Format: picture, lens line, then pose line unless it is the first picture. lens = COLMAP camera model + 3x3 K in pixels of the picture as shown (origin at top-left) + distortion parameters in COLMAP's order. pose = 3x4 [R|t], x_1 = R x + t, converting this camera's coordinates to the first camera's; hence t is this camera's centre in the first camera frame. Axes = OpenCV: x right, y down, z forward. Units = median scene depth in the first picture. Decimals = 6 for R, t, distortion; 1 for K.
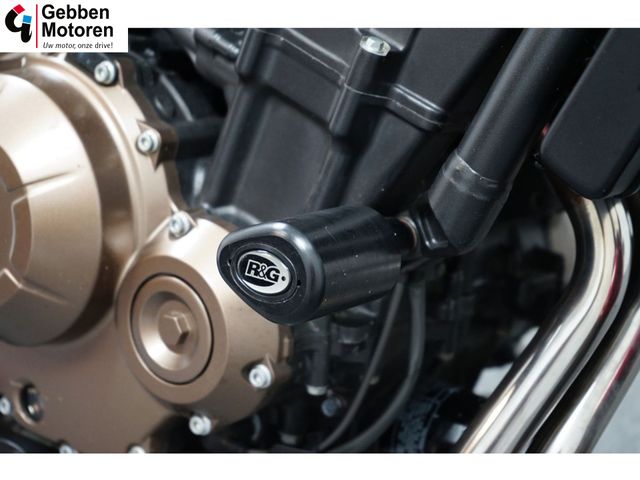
lens RADIAL K [[1300.8, 0, 321.9], [0, 1300.8, 240.8], [0, 0, 1]] dist [-0.135404, 0.000000]
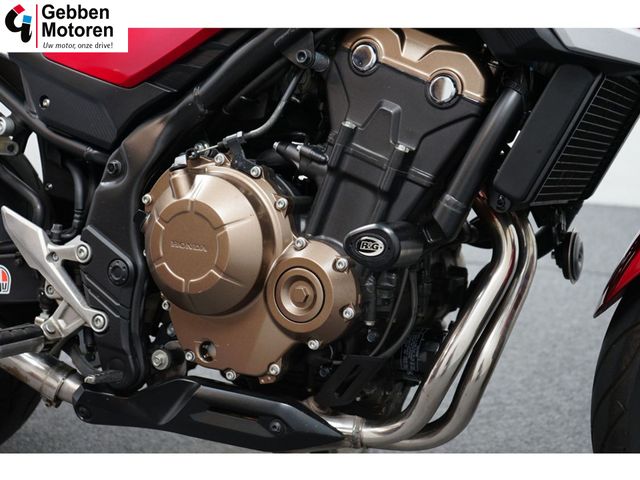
lens RADIAL K [[983.1, 0, 318.5], [0, 983.1, 245.4], [0, 0, 1]] dist [-0.008712, 0.000000]
pose [[0.982906, -0.034173, 0.180907, -0.360495], [0.062147, 0.986532, -0.151302, 0.225049], [-0.173300, 0.159958, 0.971792, -0.492360]]
